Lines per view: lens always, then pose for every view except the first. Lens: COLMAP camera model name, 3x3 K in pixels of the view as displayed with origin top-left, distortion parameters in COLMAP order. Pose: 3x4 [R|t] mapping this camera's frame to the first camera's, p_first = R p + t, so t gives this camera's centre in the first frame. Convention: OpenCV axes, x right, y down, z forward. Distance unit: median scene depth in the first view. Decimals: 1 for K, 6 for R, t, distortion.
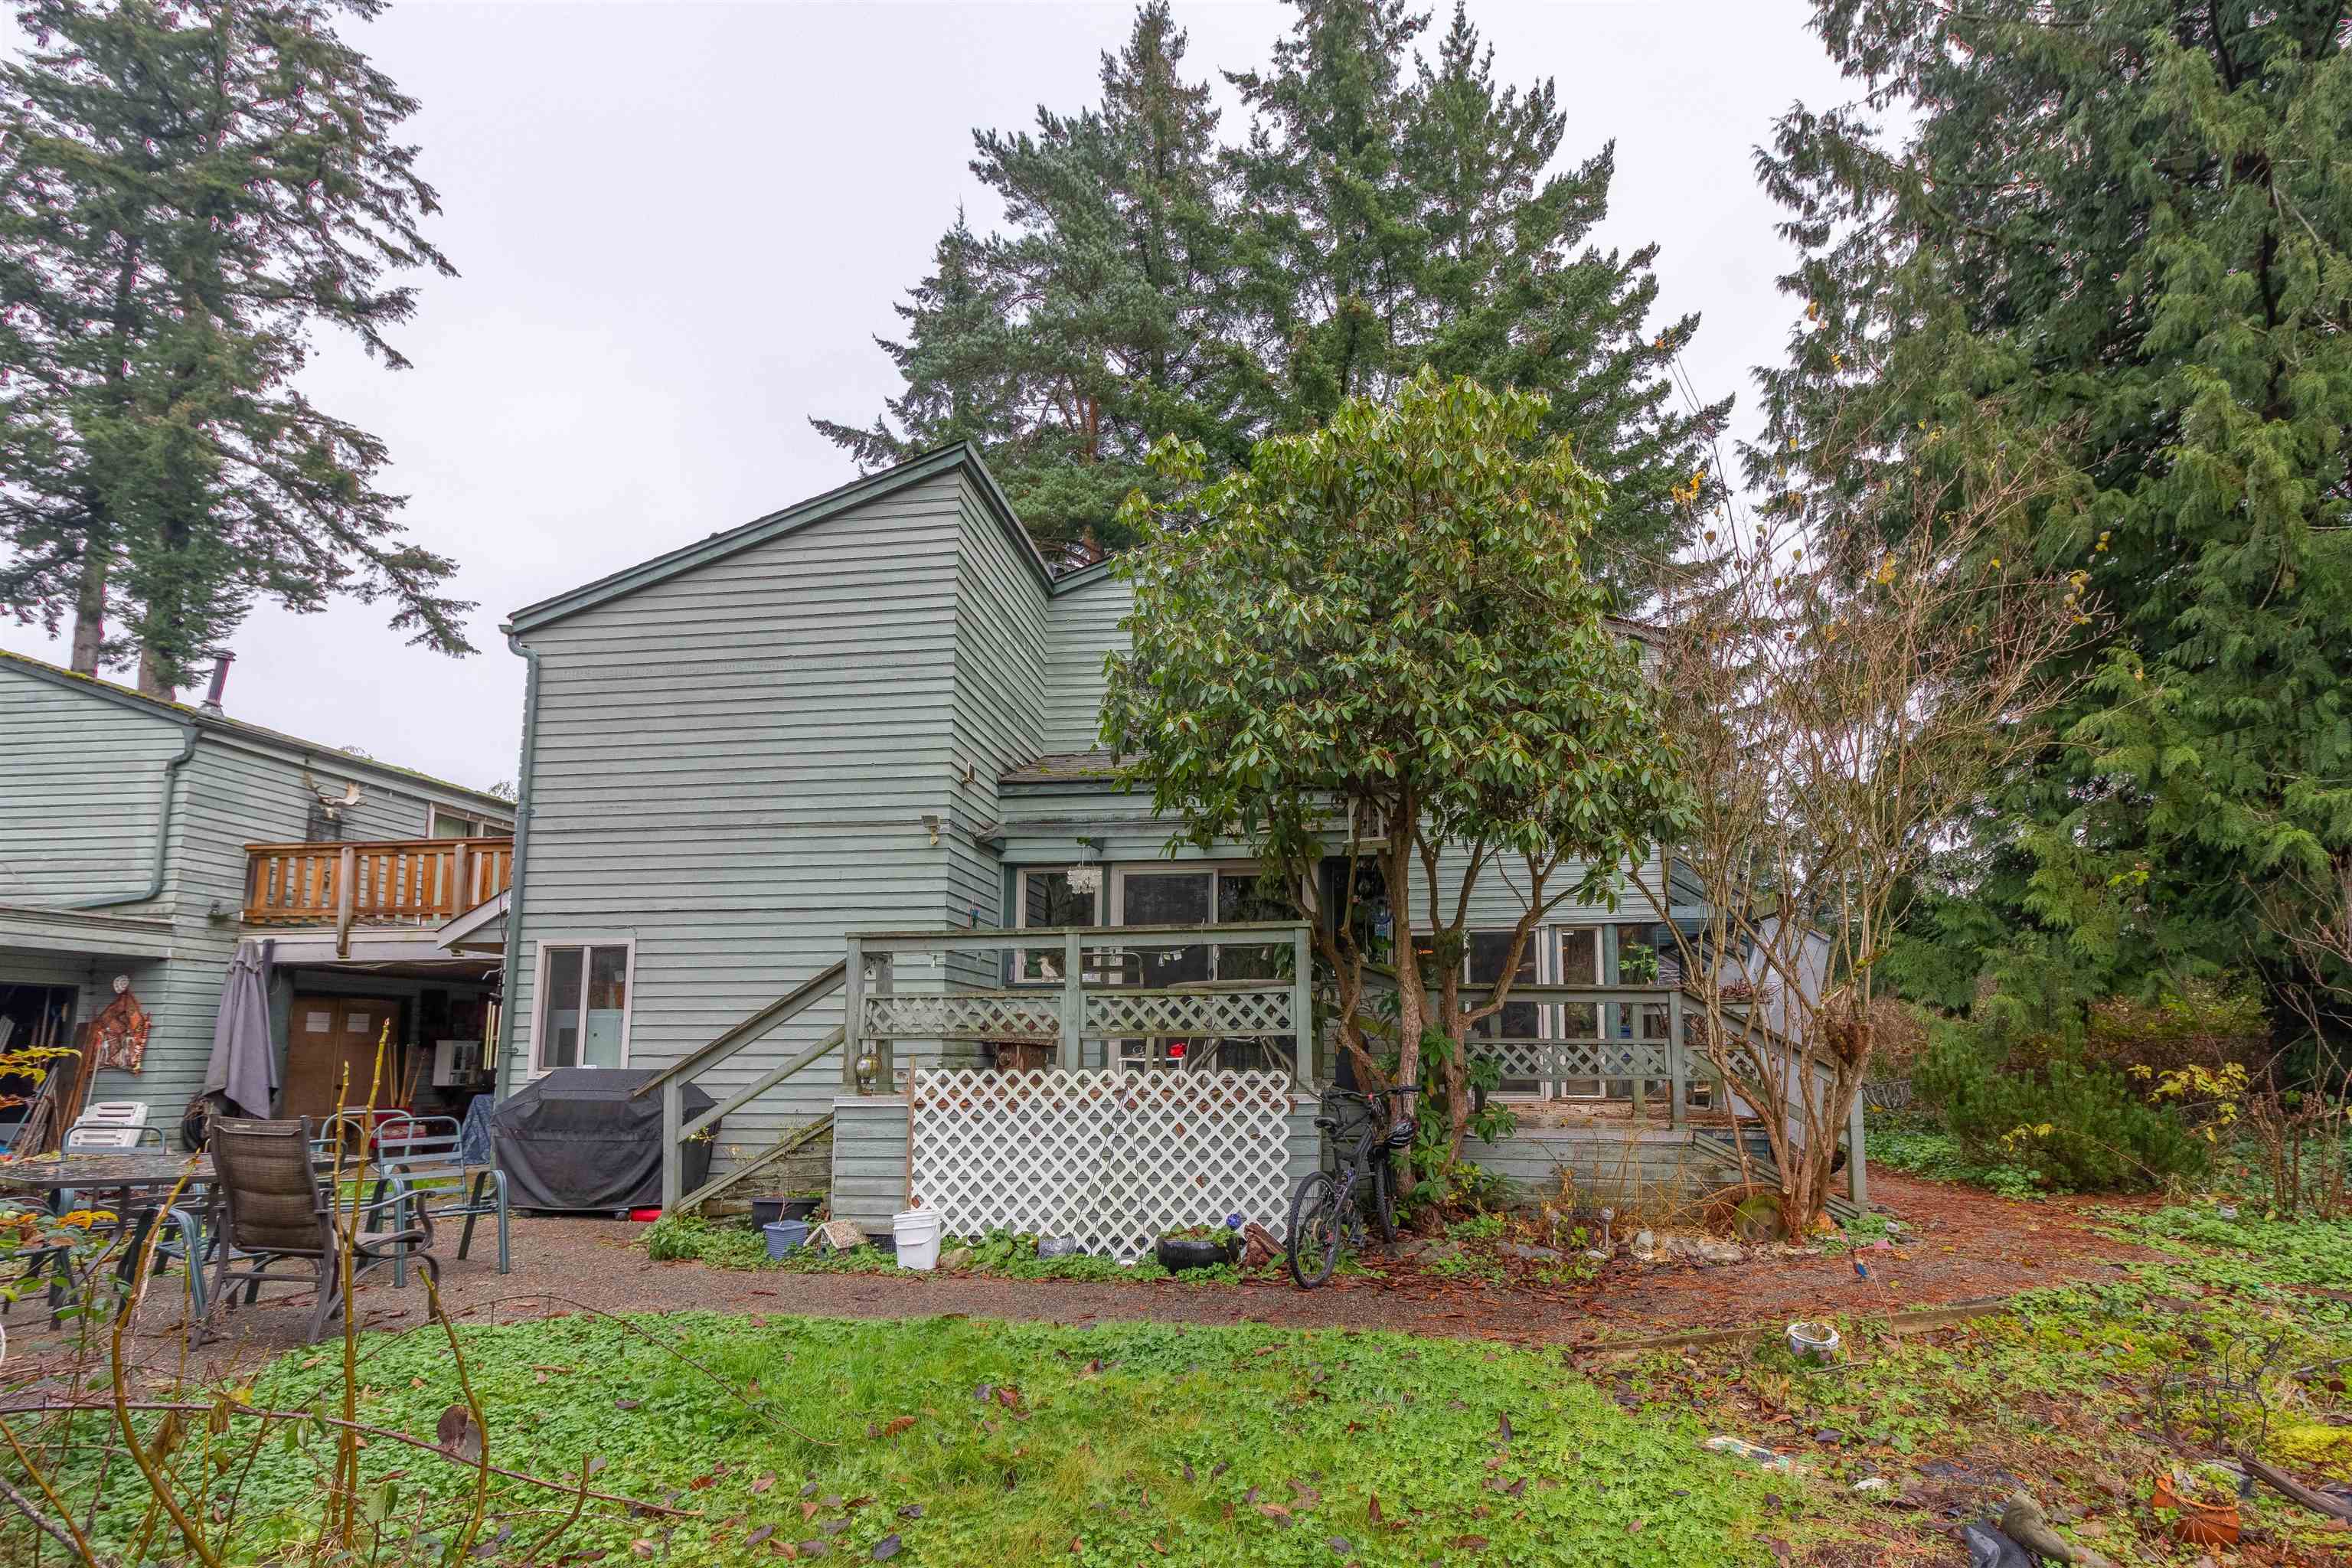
lens RADIAL K [[1150.3, 0, 1261.8], [0, 1150.3, 926.2], [0, 0, 1]] dist [0.006187, -0.000786]
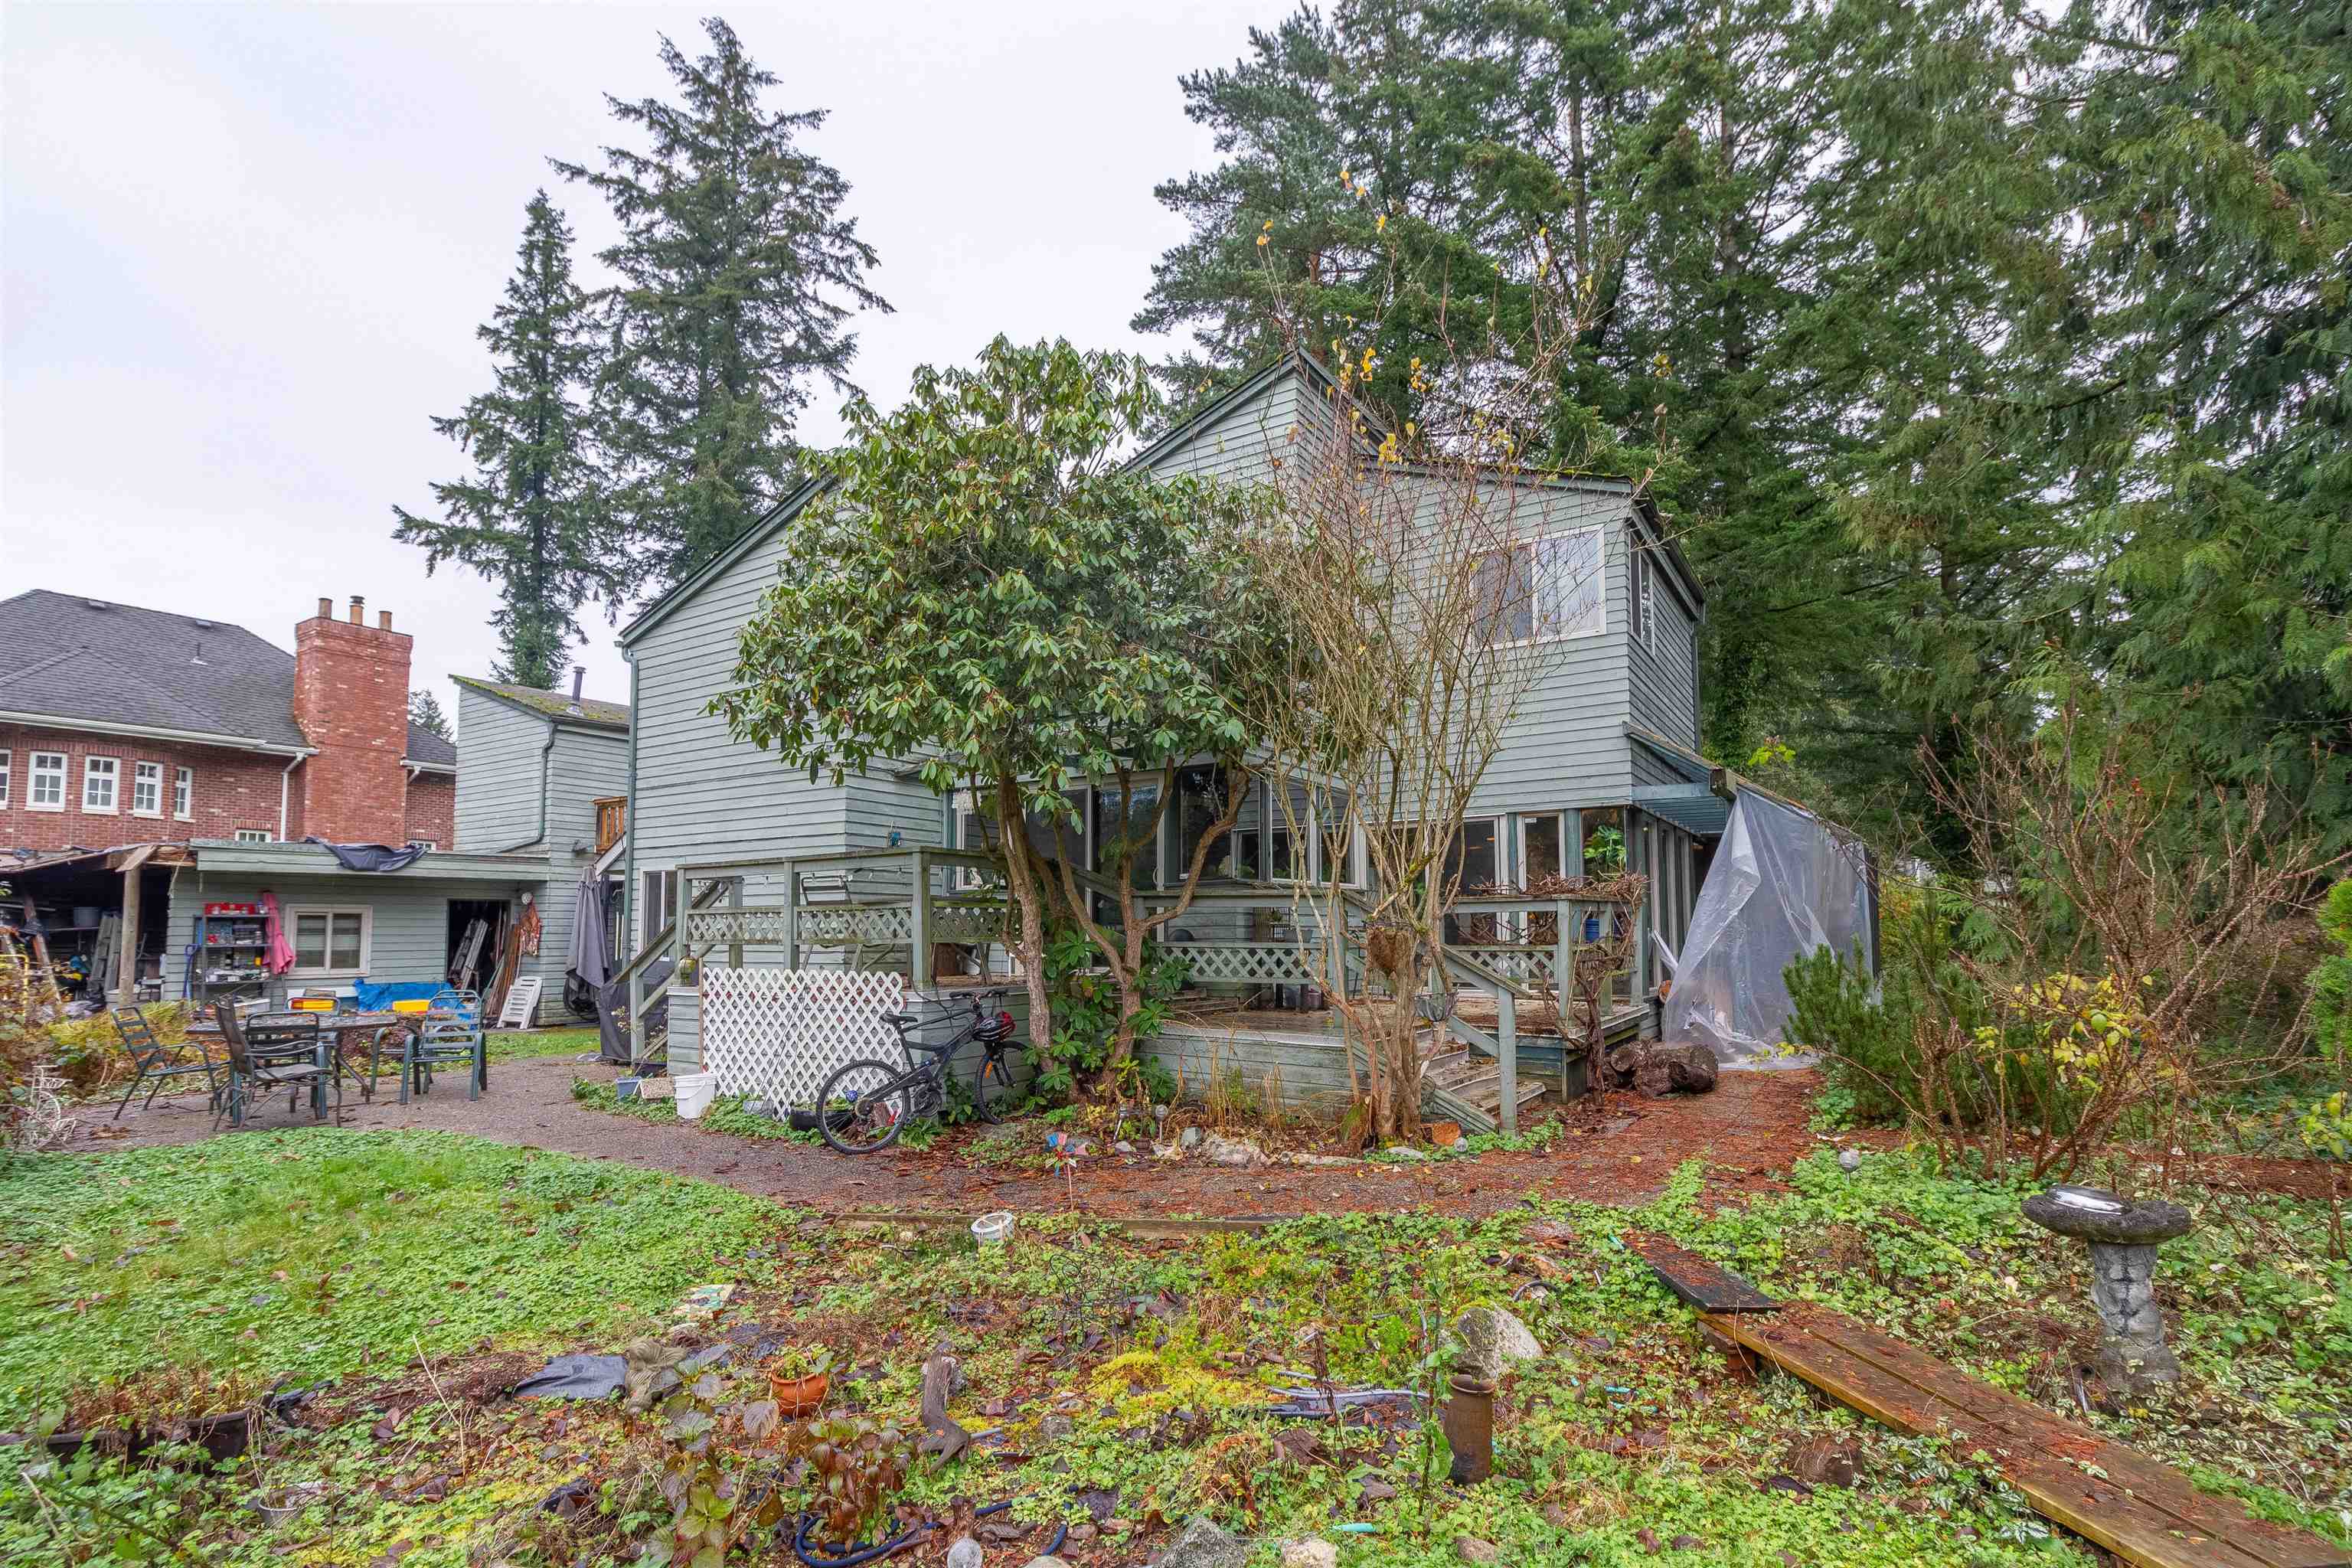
lens RADIAL K [[1150.3, 0, 1205.8], [0, 1150.3, 852.2], [0, 0, 1]] dist [0.006187, -0.000786]
pose [[0.895696, -0.031527, -0.443548, 0.365371], [0.049025, 0.998404, 0.028033, -0.006912], [0.441957, -0.046854, 0.895812, 0.038195]]
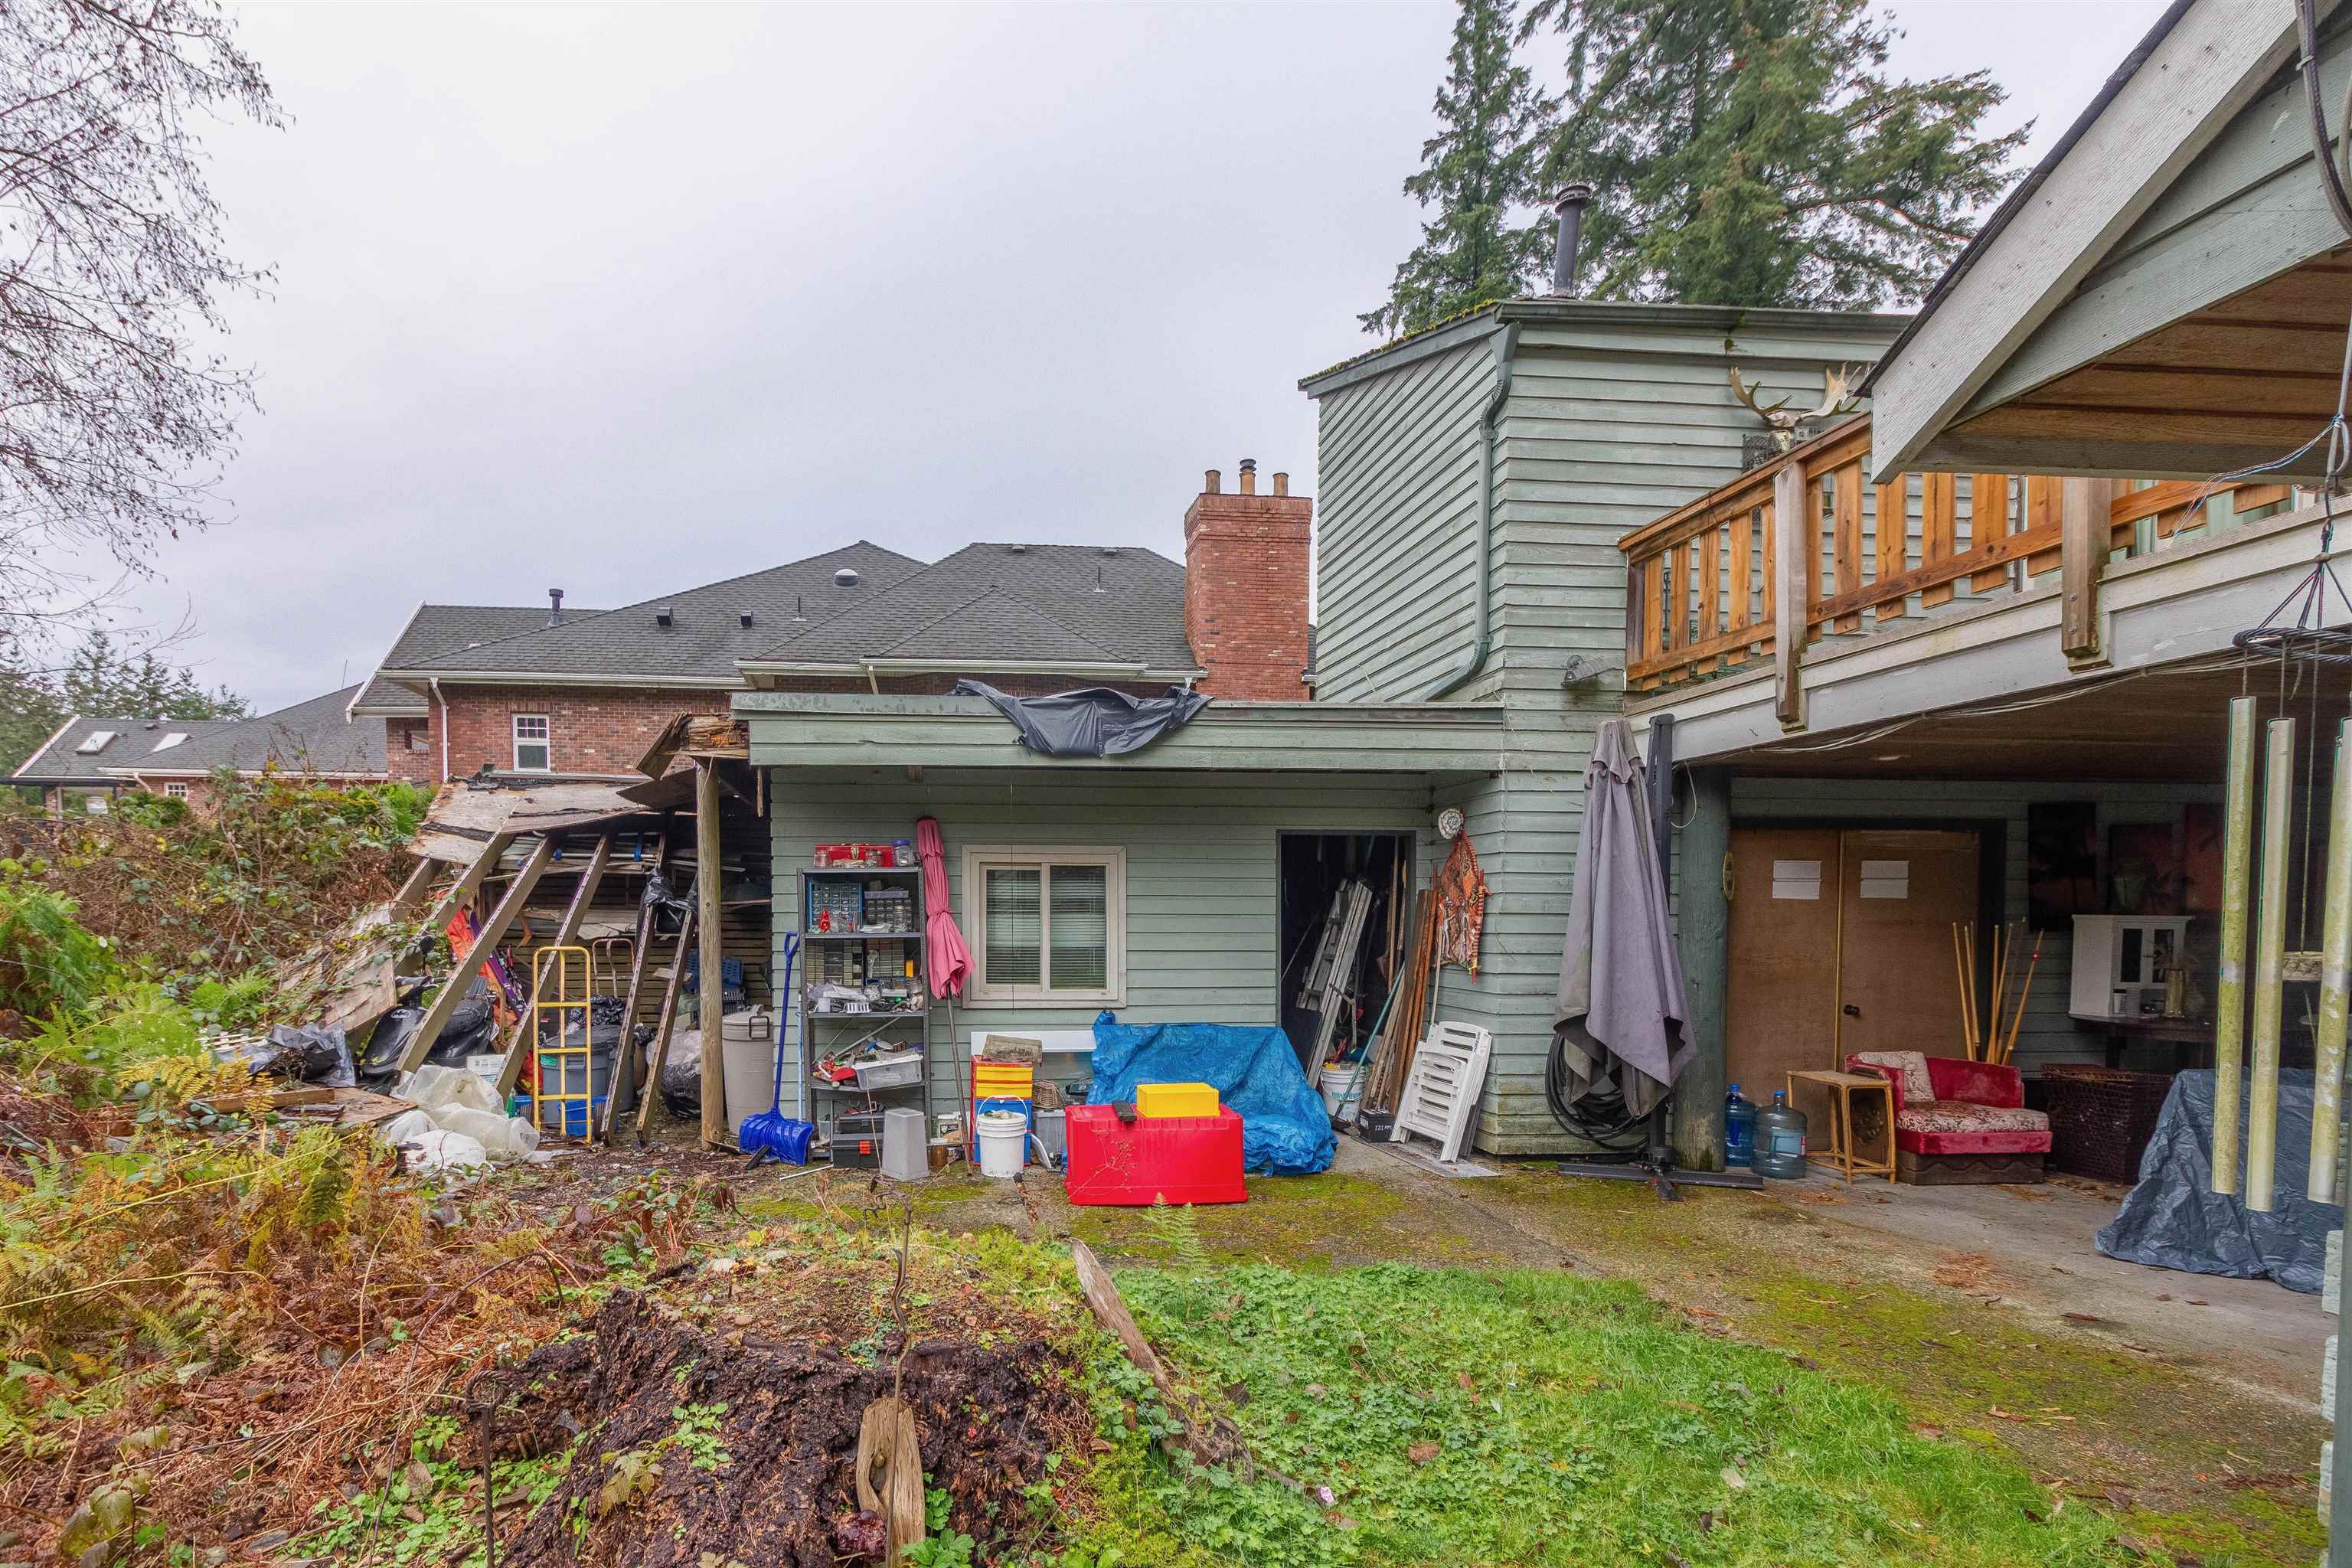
lens RADIAL K [[1166.8, 0, 985.2], [0, 1166.8, 936.1], [0, 0, 1]] dist [0.017842, -0.002953]
pose [[0.180498, 0.023117, -0.983304, -0.341997], [0.102704, 0.993816, 0.042217, 0.044429], [0.978199, -0.108609, 0.177007, 0.507693]]
